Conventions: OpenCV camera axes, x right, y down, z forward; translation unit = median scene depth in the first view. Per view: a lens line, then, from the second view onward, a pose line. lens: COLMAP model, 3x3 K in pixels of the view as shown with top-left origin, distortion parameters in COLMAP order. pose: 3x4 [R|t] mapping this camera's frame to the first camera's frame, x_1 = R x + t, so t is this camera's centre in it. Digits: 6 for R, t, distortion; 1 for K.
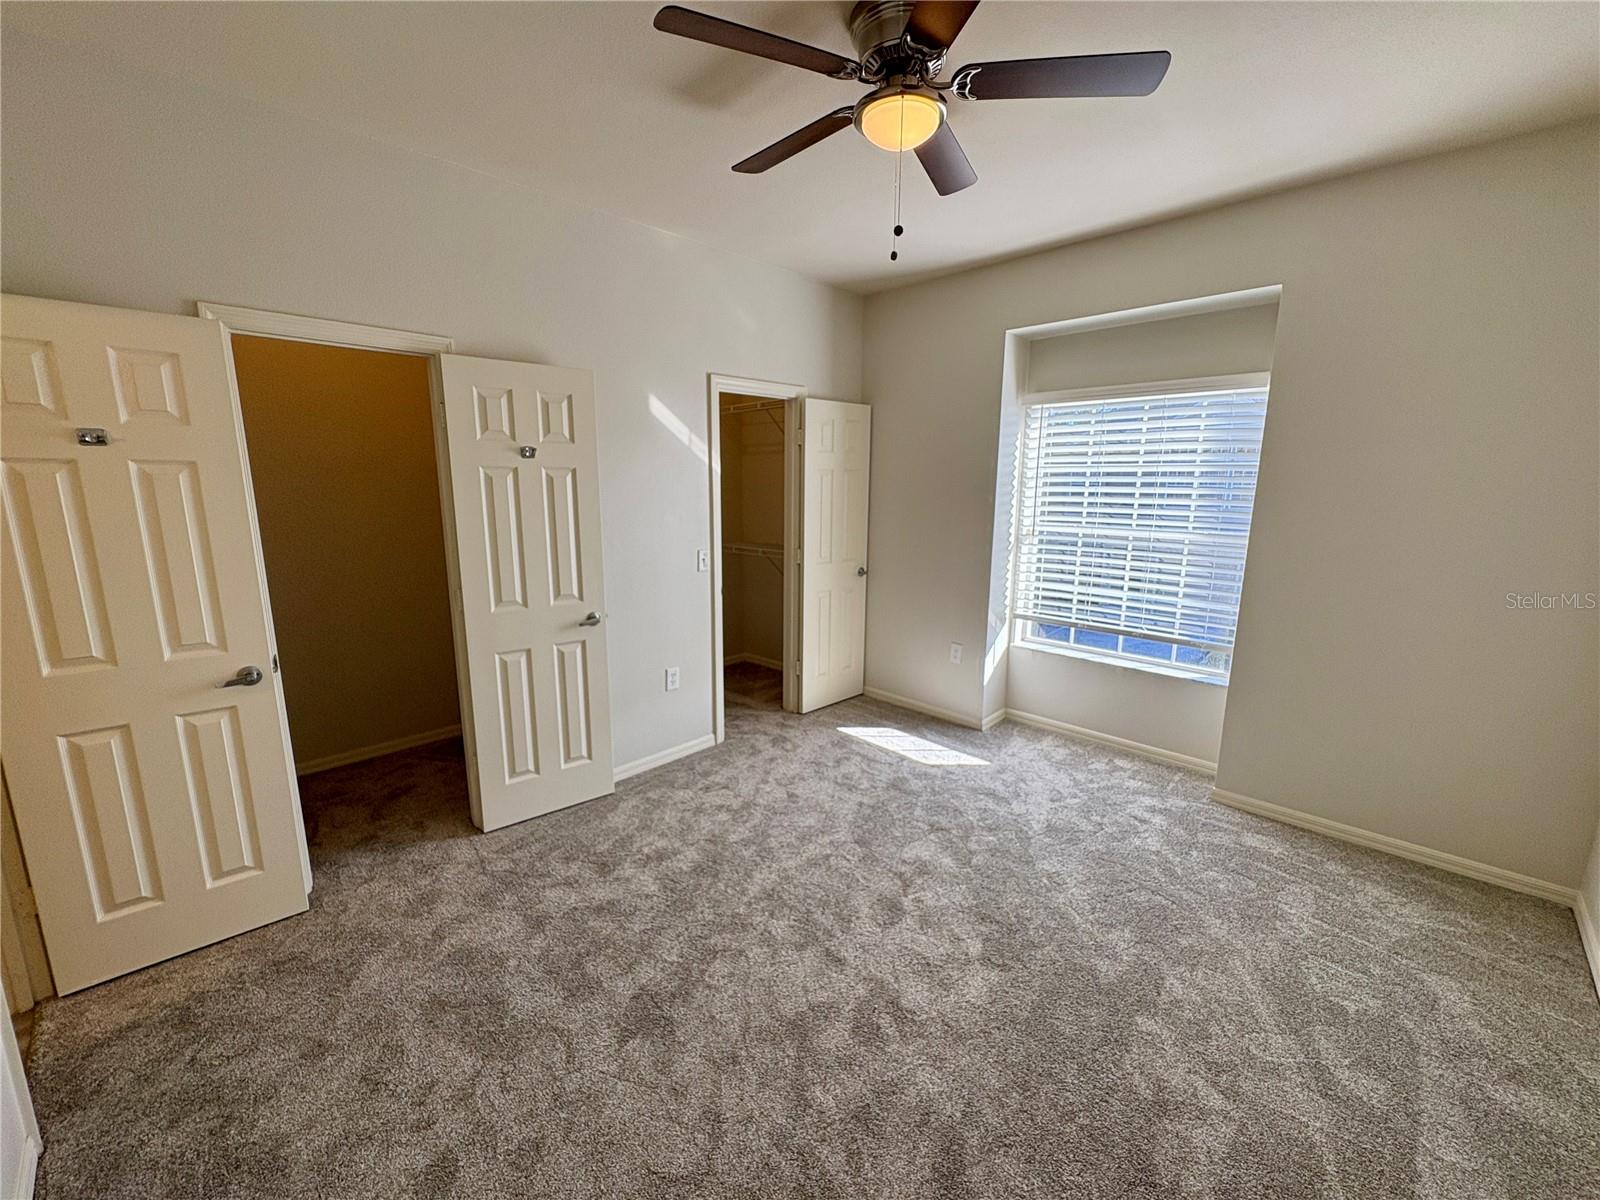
lens RADIAL K [[650.5, 0, 794.4], [0, 650.5, 602.7], [0, 0, 1]] dist [0.000121, 0.000129]
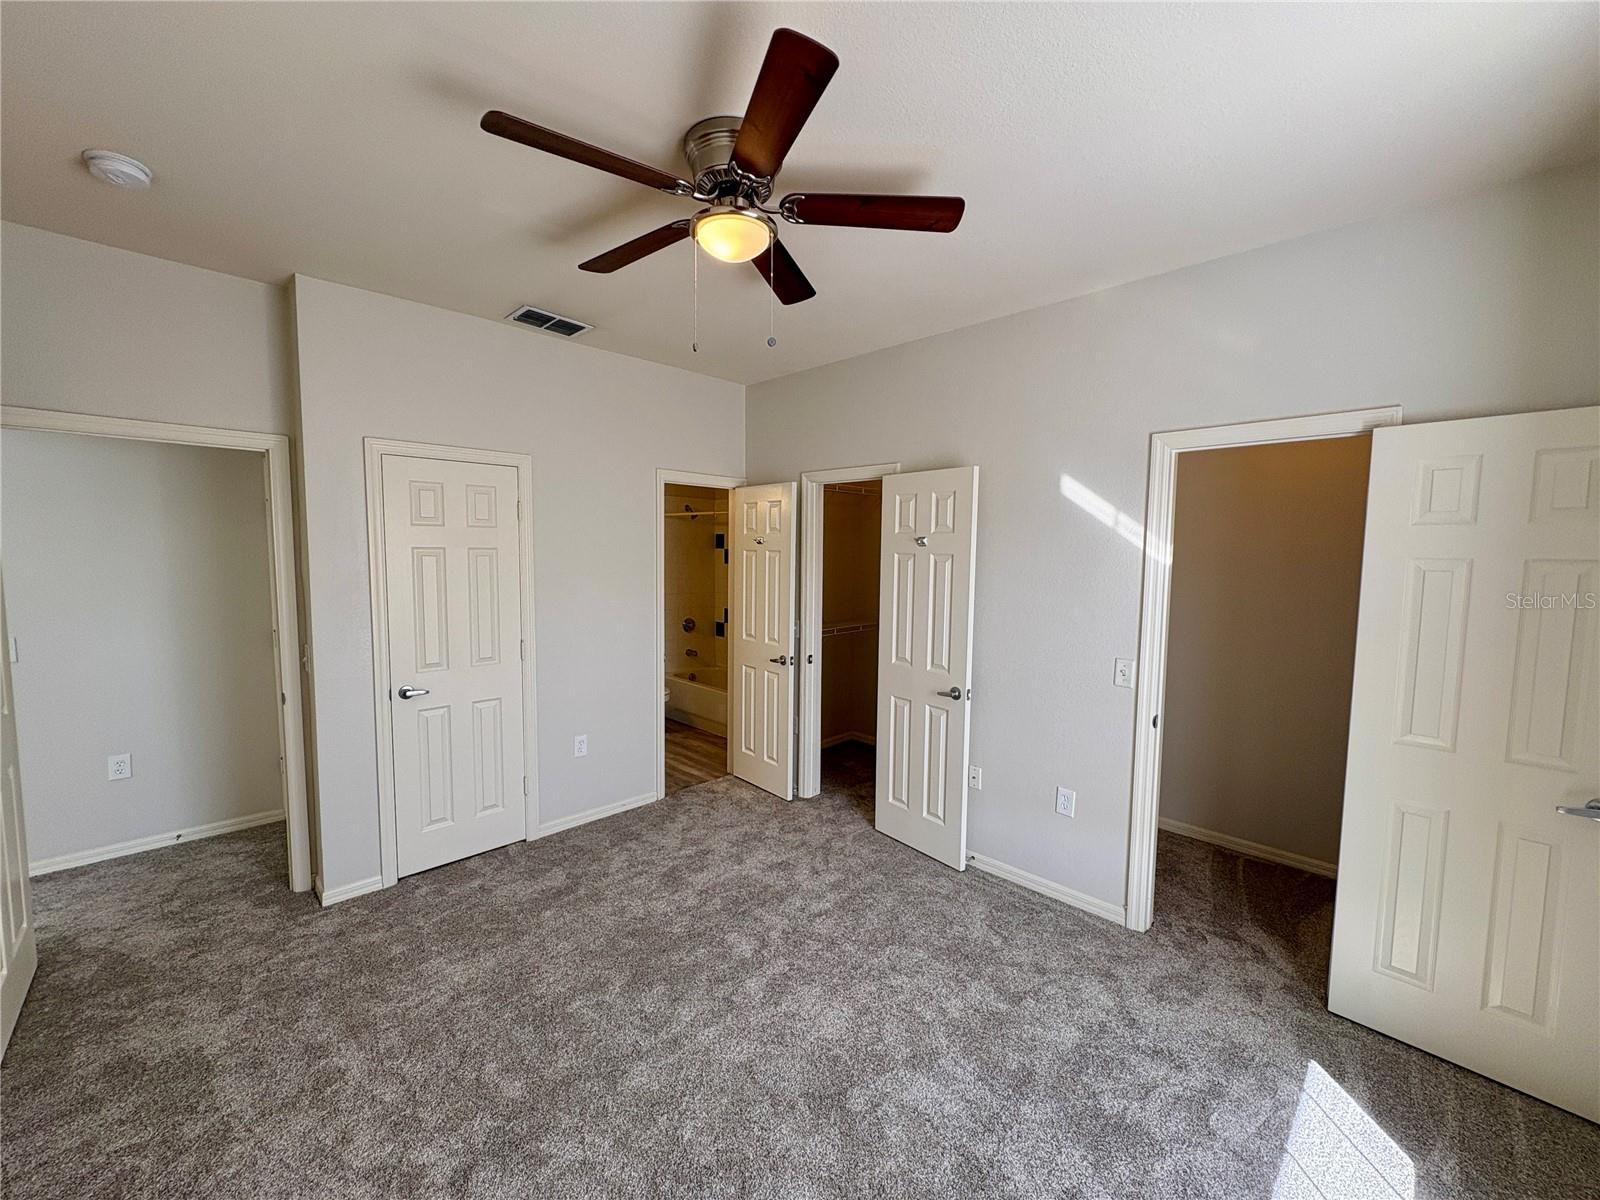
lens RADIAL K [[650.5, 0, 794.4], [0, 650.5, 602.7], [0, 0, 1]] dist [0.000121, 0.000129]
pose [[-0.032475, 0.074096, -0.996722, 0.700172], [-0.205915, 0.975358, 0.079217, -0.139715], [0.978031, 0.207812, -0.016418, 0.679303]]
